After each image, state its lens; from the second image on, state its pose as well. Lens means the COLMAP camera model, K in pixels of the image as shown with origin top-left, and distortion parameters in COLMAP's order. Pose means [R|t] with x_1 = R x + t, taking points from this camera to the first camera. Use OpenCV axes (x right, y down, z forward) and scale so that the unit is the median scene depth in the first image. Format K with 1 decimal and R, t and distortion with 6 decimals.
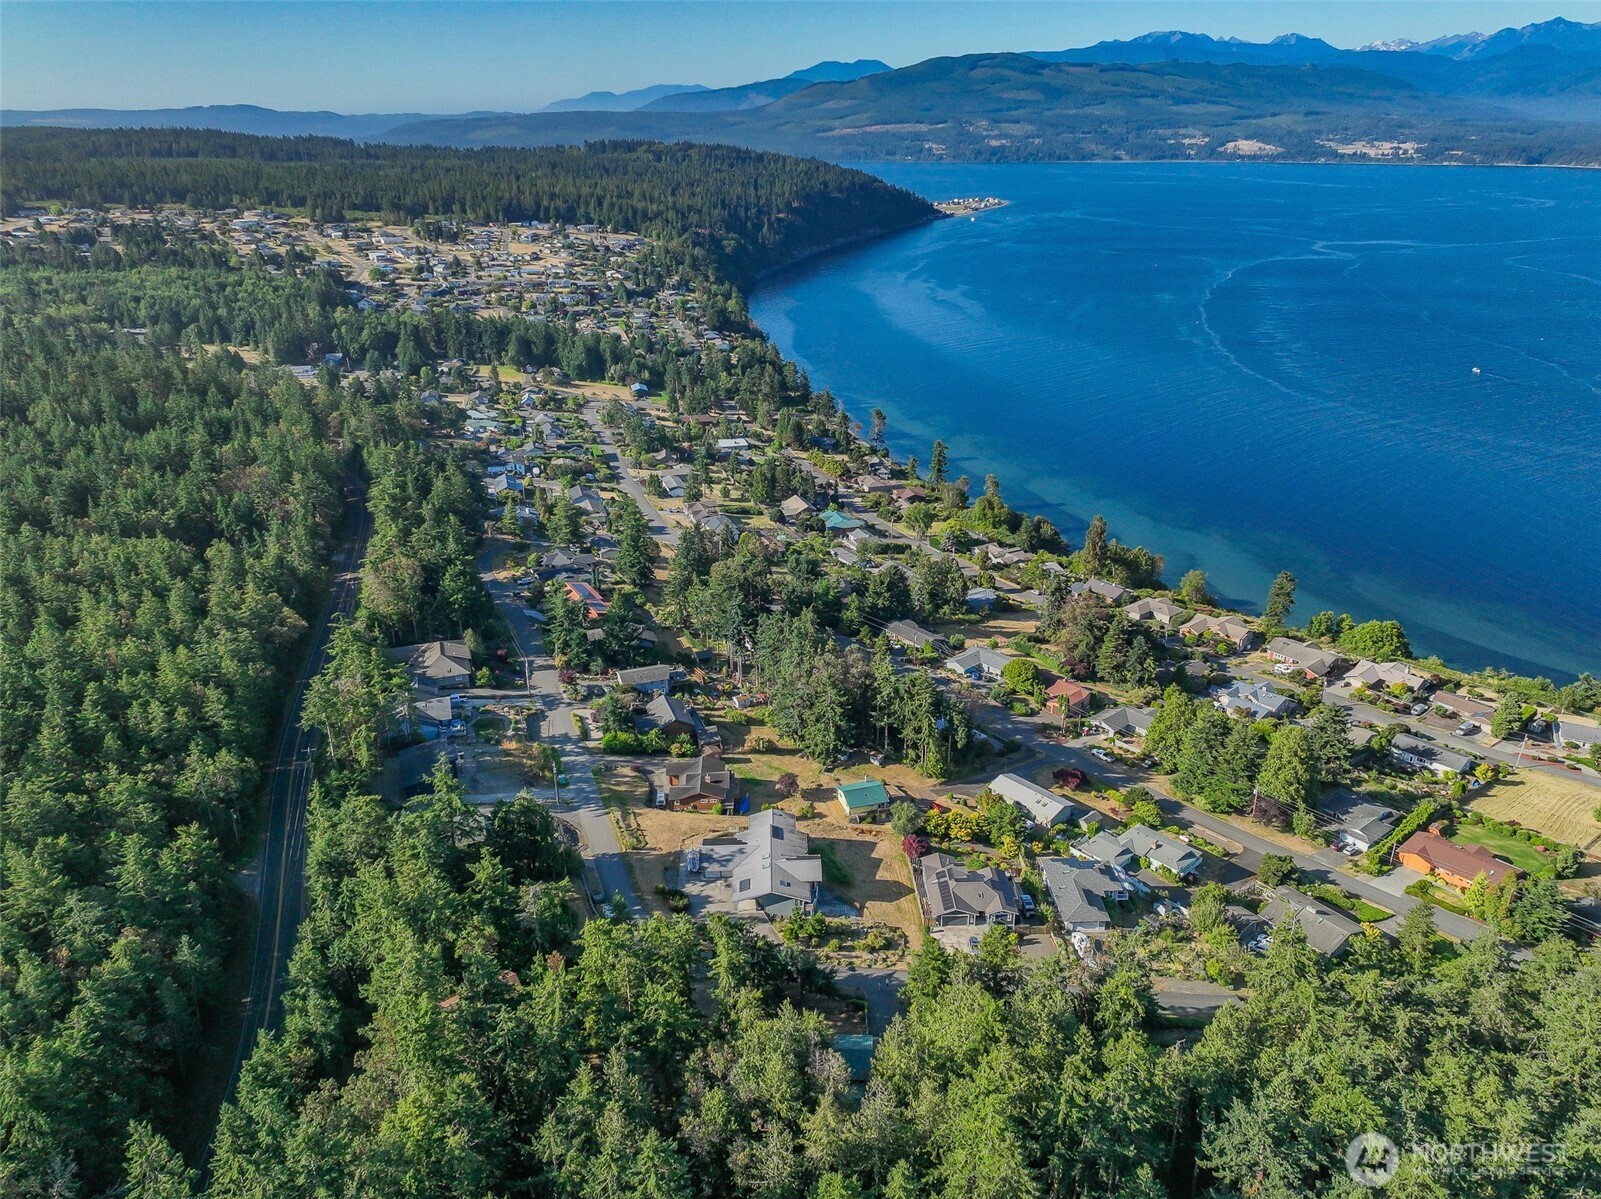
lens RADIAL K [[1173.3, 0, 800.0], [0, 1173.3, 597.9], [0, 0, 1]] dist [0.011177, 0.003266]
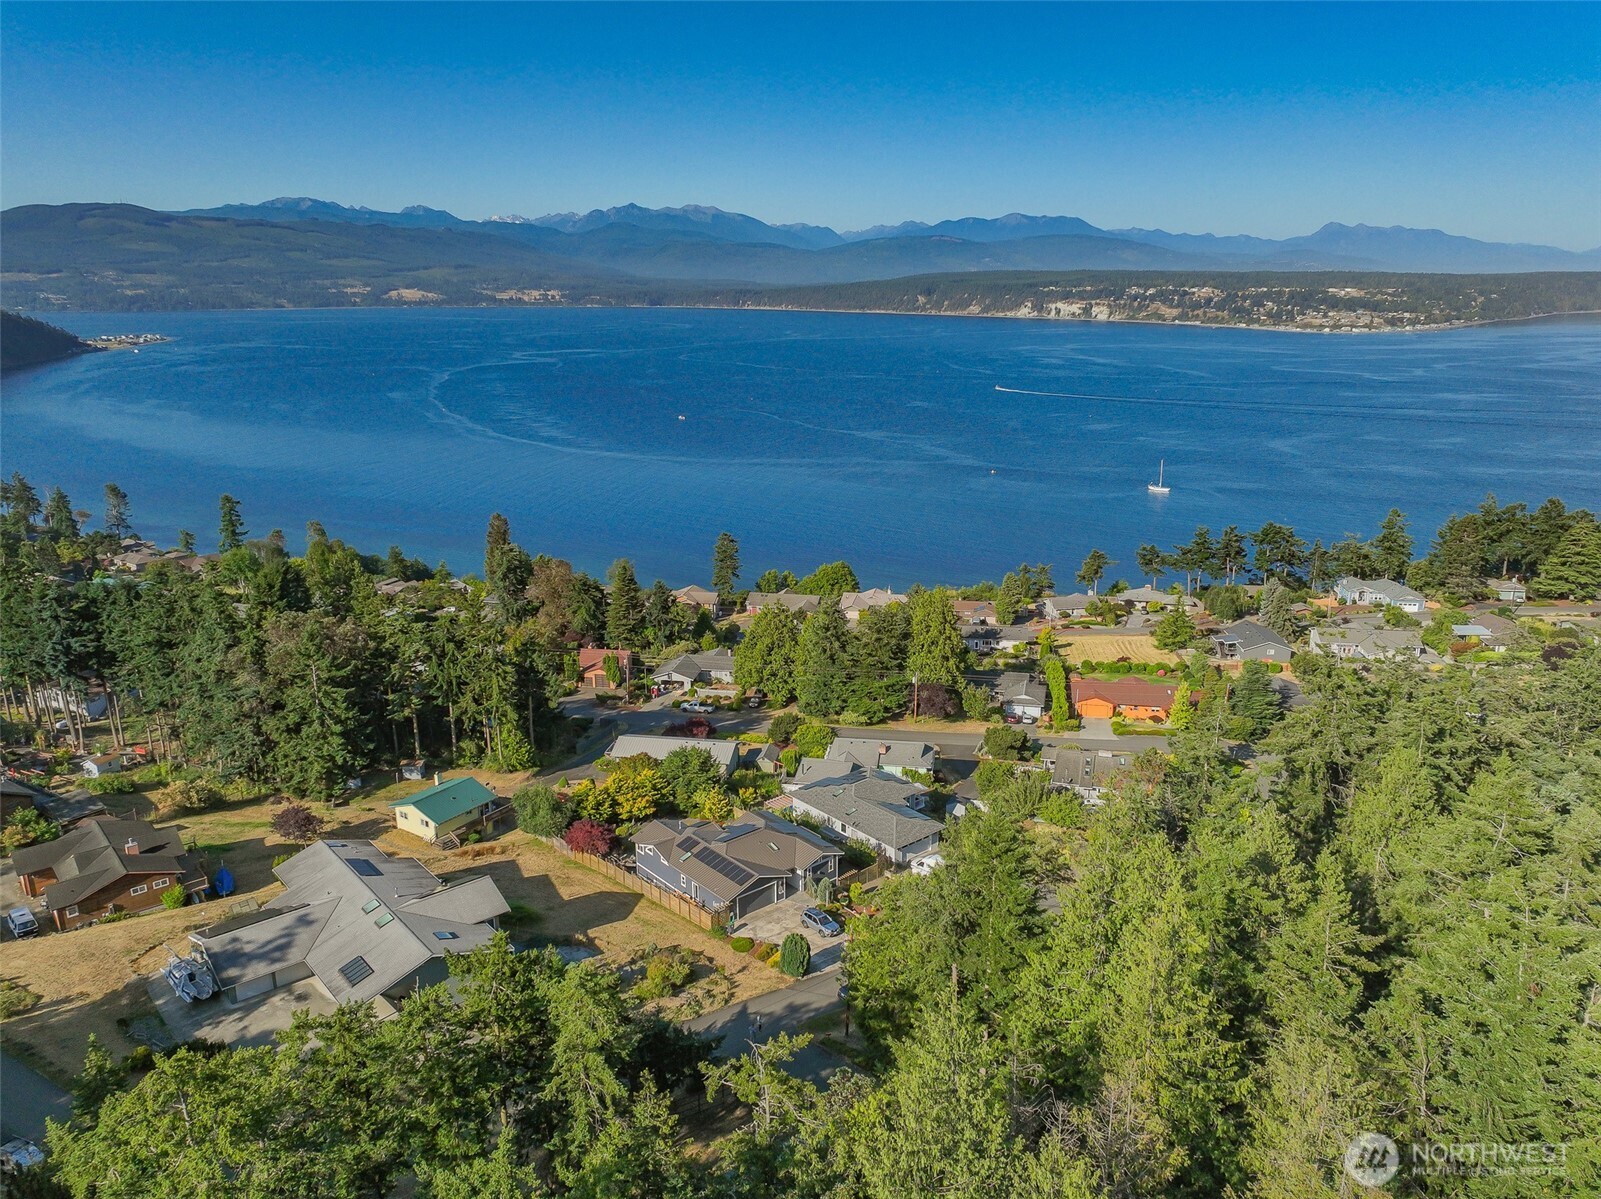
lens RADIAL K [[1173.3, 0, 802.6], [0, 1173.3, 605.3], [0, 0, 1]] dist [0.011177, 0.003266]
pose [[0.784769, -0.162190, 0.598191, -0.126524], [0.236917, 0.970357, -0.047716, 0.136631], [-0.572720, 0.179168, 0.799932, 0.414526]]
